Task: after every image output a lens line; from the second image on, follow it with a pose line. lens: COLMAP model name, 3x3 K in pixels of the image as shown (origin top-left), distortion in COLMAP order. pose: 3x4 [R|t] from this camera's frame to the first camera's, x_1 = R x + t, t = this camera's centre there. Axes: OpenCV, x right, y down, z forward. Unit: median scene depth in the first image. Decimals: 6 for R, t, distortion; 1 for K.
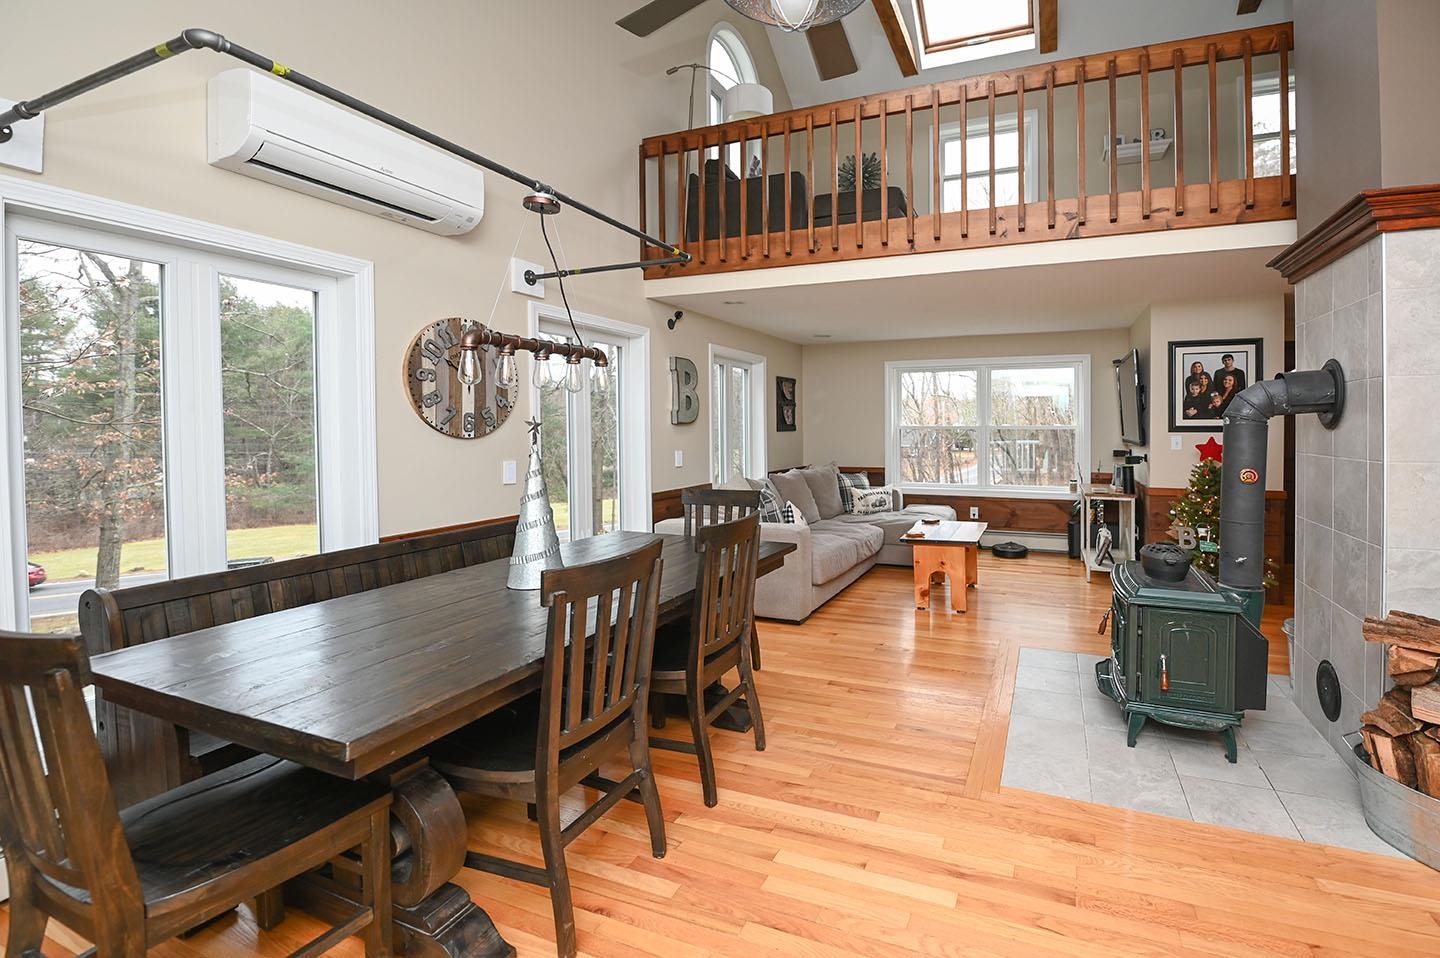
lens RADIAL K [[604.8, 0, 781.0], [0, 604.8, 438.6], [0, 0, 1]] dist [-0.001593, -0.000201]
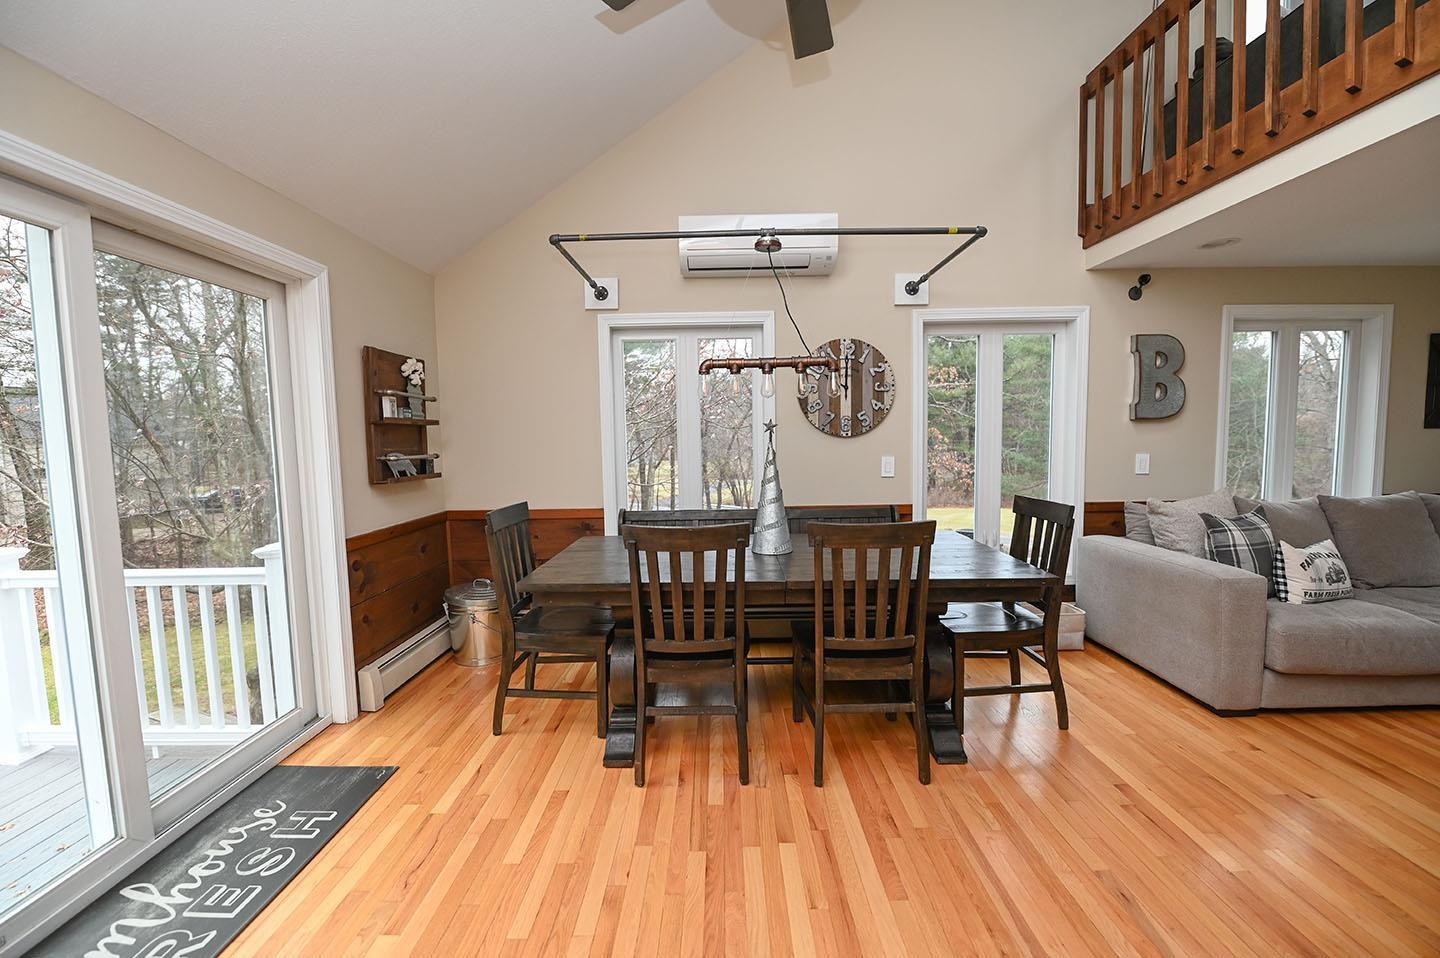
lens RADIAL K [[586.9, 0, 742.6], [0, 586.9, 481.1], [0, 0, 1]] dist [-0.017041, -0.000408]
pose [[0.393089, 0.072071, -0.916671, 0.341873], [-0.003902, 0.997045, 0.076717, -0.000835], [0.919492, -0.026579, 0.392209, 0.229704]]
